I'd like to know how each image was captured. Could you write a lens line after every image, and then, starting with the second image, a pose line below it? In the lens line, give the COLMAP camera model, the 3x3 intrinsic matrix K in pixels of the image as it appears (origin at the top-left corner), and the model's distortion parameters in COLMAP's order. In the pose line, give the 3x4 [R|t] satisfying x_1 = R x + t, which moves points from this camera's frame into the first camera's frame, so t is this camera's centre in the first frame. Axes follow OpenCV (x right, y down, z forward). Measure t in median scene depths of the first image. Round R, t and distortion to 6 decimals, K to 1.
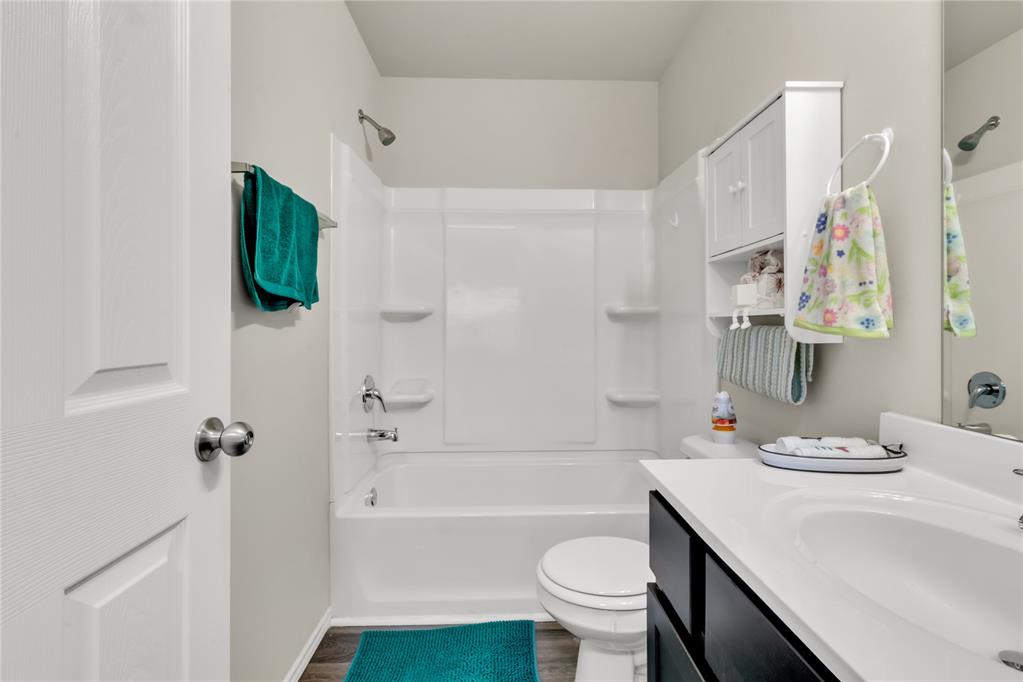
lens RADIAL K [[486.1, 0, 511.4], [0, 486.1, 334.2], [0, 0, 1]] dist [0.009076, 0.002100]
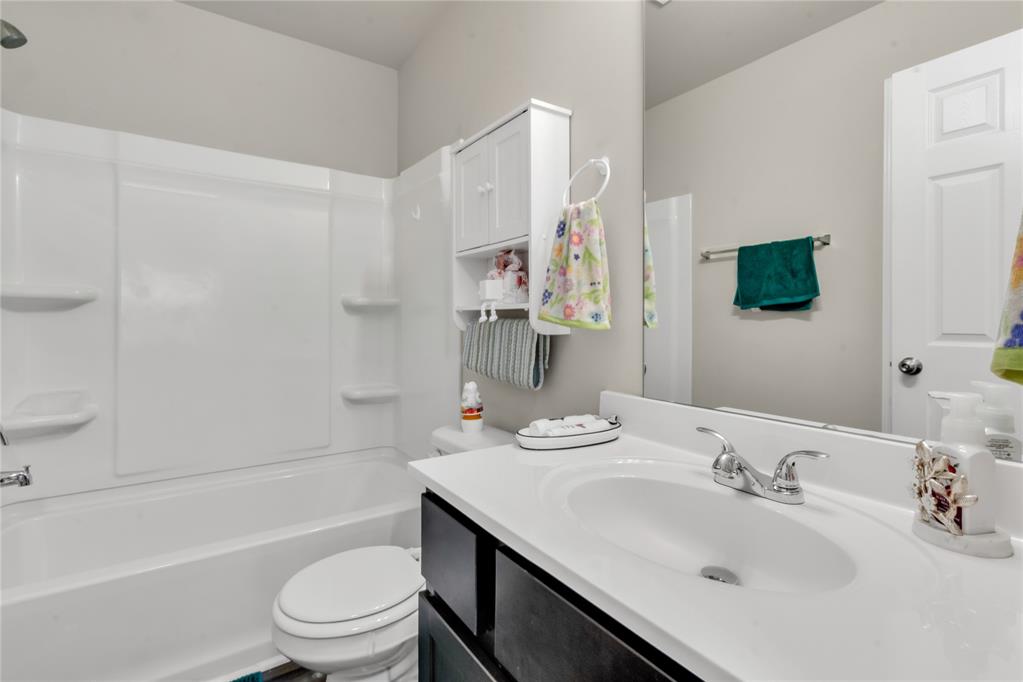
lens RADIAL K [[486.1, 0, 509.2], [0, 486.1, 322.9], [0, 0, 1]] dist [0.009076, 0.002100]
pose [[0.842789, 0.000122, 0.538244, -0.063634], [0.003964, 0.999971, -0.006434, -0.001524], [-0.538229, 0.007556, 0.842765, 0.088343]]
